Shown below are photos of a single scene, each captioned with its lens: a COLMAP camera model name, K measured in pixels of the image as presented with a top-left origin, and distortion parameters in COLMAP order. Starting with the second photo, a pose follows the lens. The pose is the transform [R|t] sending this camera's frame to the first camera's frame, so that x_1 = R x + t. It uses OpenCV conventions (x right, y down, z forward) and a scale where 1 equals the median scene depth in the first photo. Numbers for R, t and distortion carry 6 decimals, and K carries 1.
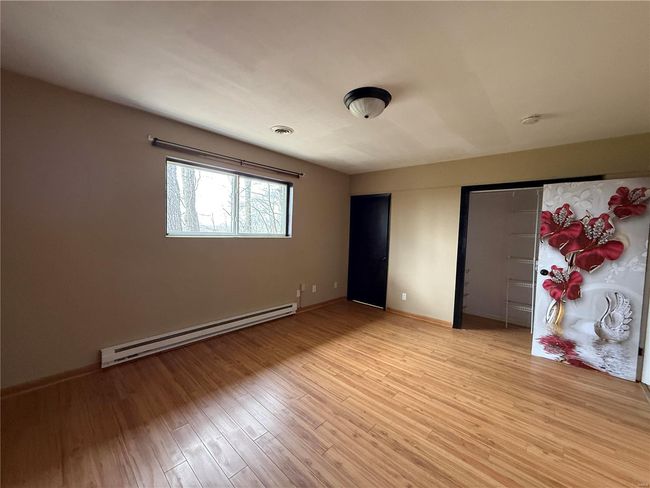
lens RADIAL K [[257.6, 0, 323.2], [0, 257.6, 242.9], [0, 0, 1]] dist [0.000385, -0.000057]
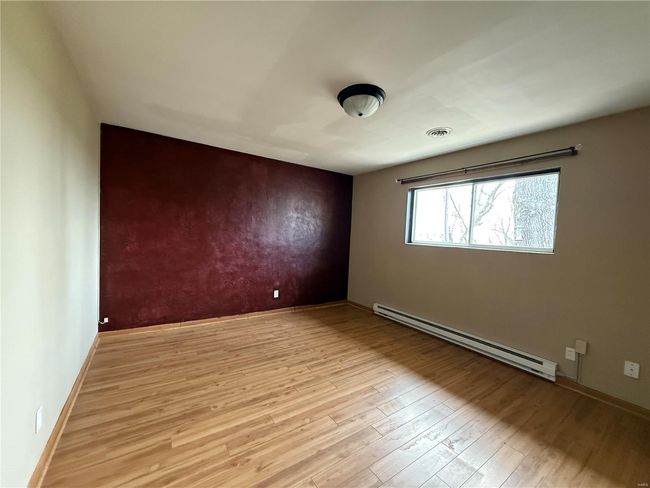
lens RADIAL K [[257.6, 0, 323.3], [0, 257.6, 242.3], [0, 0, 1]] dist [0.000385, -0.000057]
pose [[-0.223981, -0.012521, -0.974513, 1.306830], [-0.102221, 0.994704, 0.010714, 0.001006], [0.969218, 0.102015, -0.224075, 1.279961]]
